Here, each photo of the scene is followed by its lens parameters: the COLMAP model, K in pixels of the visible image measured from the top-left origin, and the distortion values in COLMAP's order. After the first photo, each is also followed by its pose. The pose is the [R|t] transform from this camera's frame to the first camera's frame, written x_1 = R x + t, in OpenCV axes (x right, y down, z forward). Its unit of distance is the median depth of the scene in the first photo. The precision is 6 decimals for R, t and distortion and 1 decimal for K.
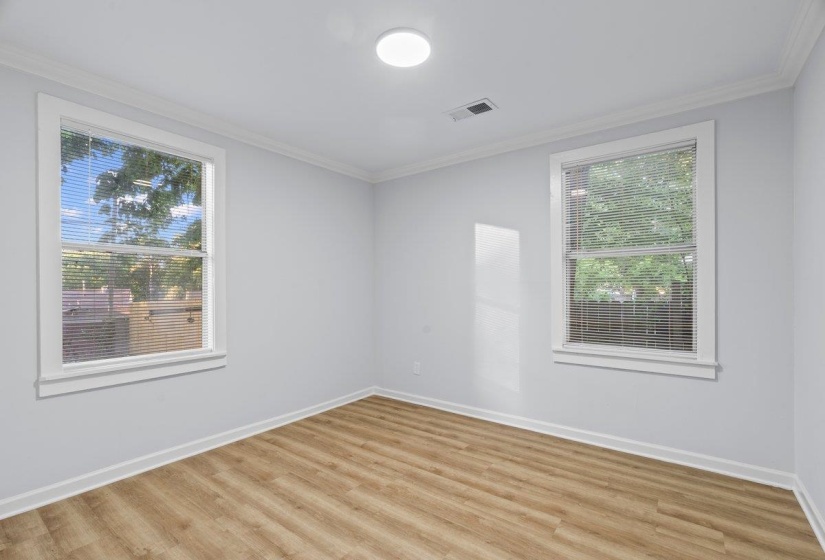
lens RADIAL K [[373.6, 0, 409.2], [0, 373.6, 282.4], [0, 0, 1]] dist [-0.000429, 0.000430]
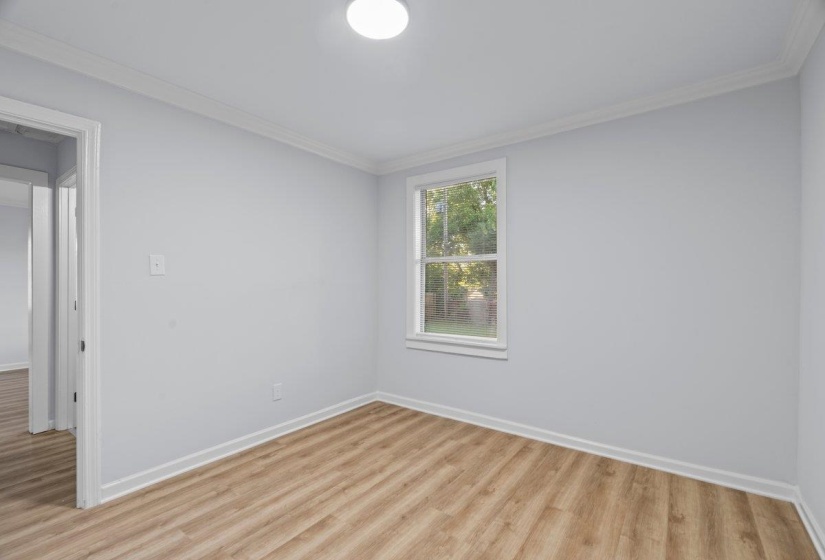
lens RADIAL K [[373.6, 0, 409.2], [0, 373.6, 282.4], [0, 0, 1]] dist [-0.000429, 0.000430]
pose [[0.009304, -0.001662, -0.999955, 0.646634], [0.016649, 0.999860, -0.001507, -0.001662], [0.999818, -0.016634, 0.009330, 0.791142]]
